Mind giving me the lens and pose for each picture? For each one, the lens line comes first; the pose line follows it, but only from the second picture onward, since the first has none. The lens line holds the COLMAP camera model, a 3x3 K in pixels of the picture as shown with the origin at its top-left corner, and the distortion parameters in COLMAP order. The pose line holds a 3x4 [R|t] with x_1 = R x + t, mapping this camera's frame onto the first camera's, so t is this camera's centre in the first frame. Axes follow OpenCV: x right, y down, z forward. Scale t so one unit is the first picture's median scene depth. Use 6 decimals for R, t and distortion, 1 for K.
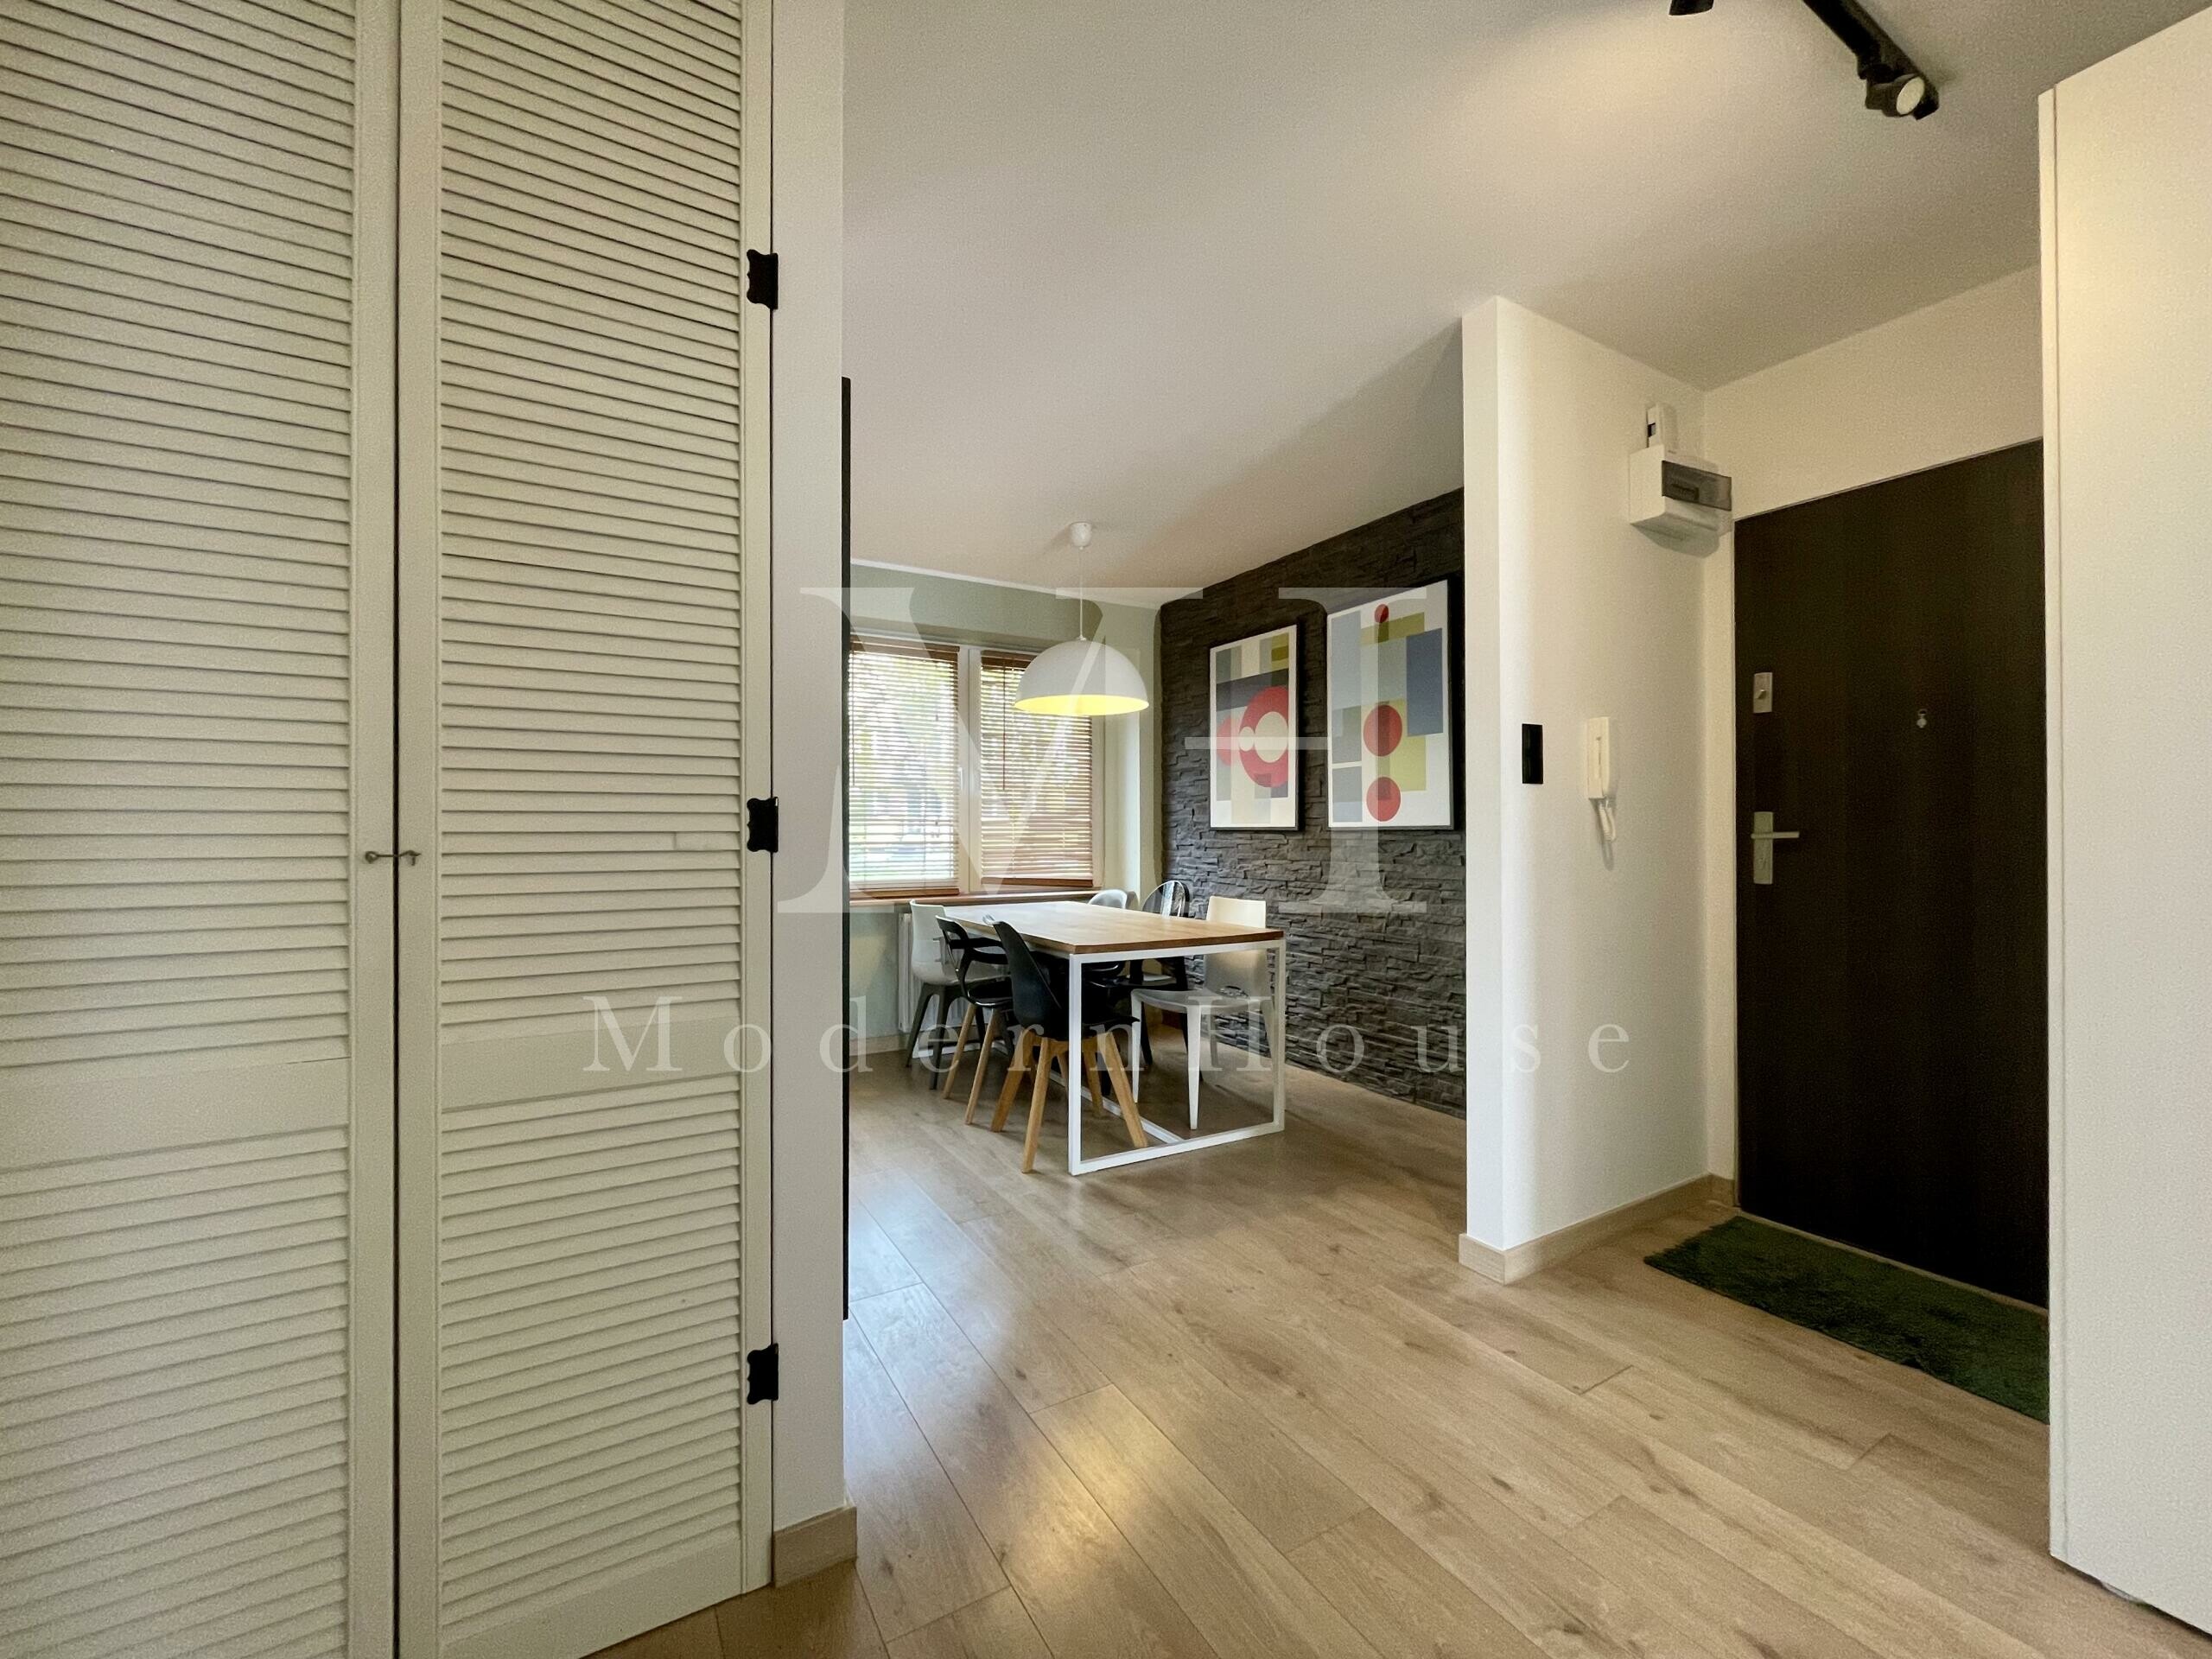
lens RADIAL K [[896.9, 0, 1110.3], [0, 896.9, 832.7], [0, 0, 1]] dist [0.000390, -0.000376]
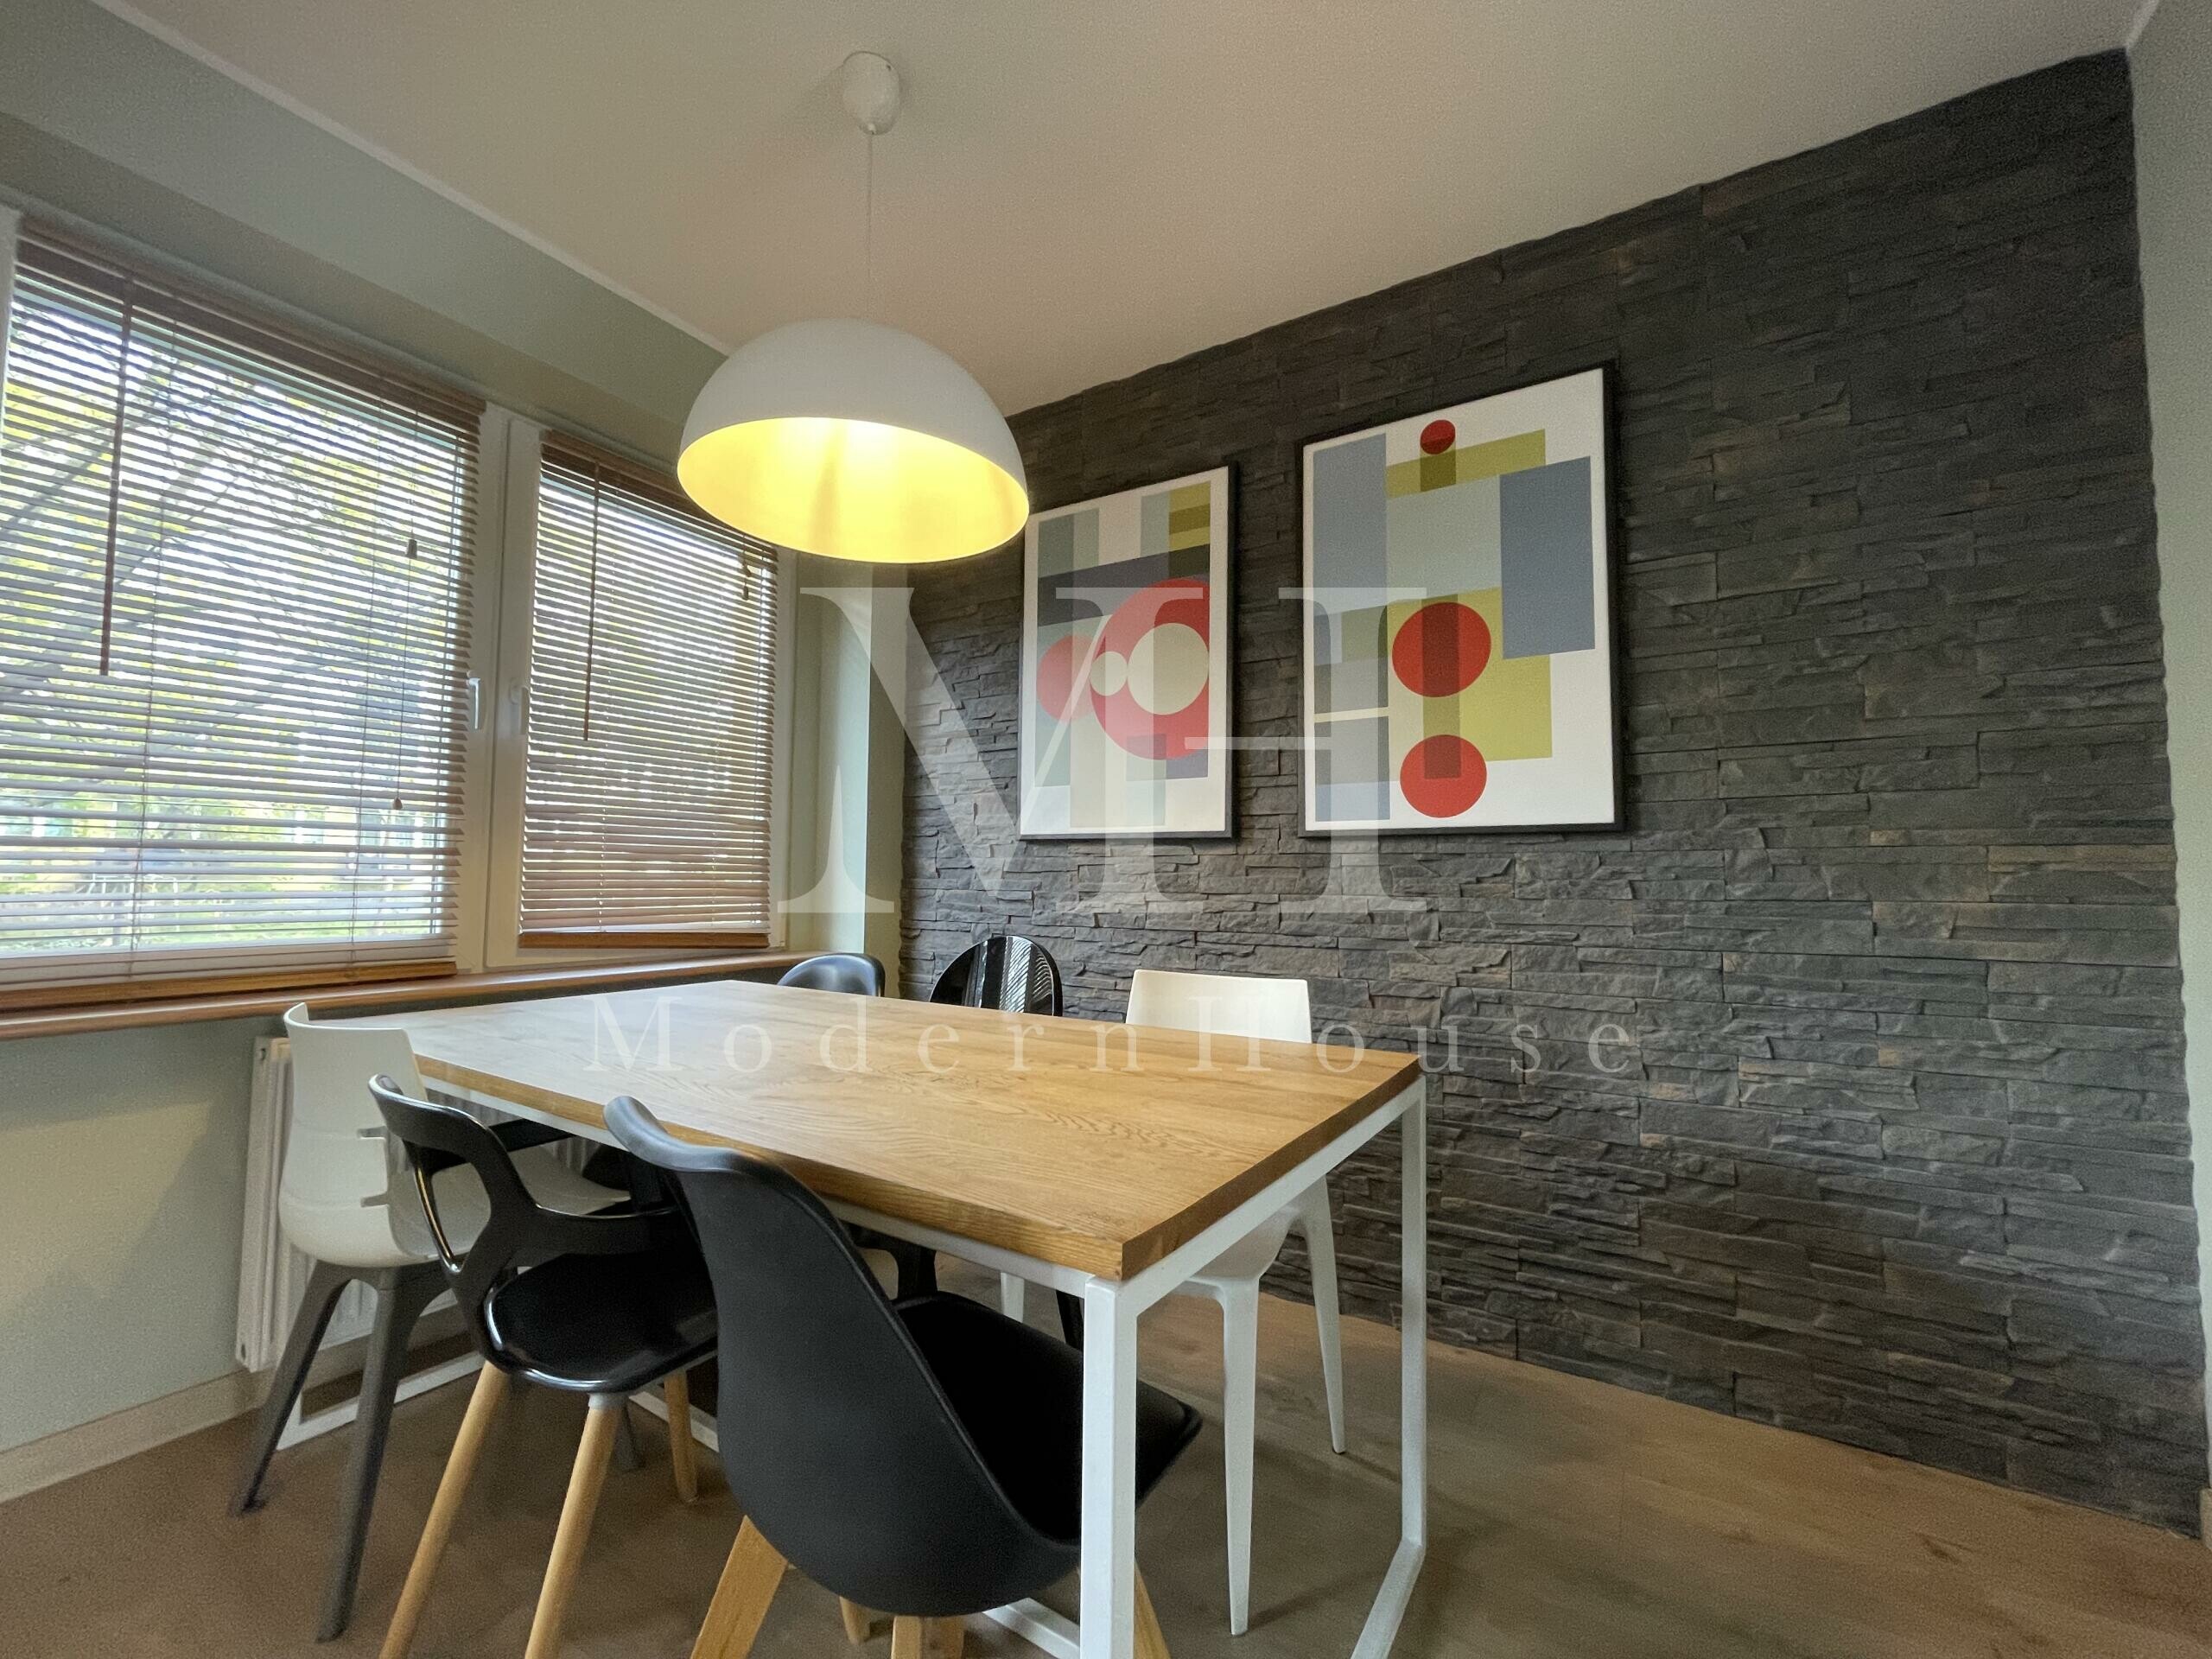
lens RADIAL K [[896.9, 0, 1106.7], [0, 896.9, 824.5], [0, 0, 1]] dist [0.000390, -0.000376]
pose [[0.887219, 0.035557, 0.459976, -0.106357], [-0.008981, 0.998168, -0.059838, 0.022517], [-0.461261, 0.048958, 0.885913, 0.552290]]
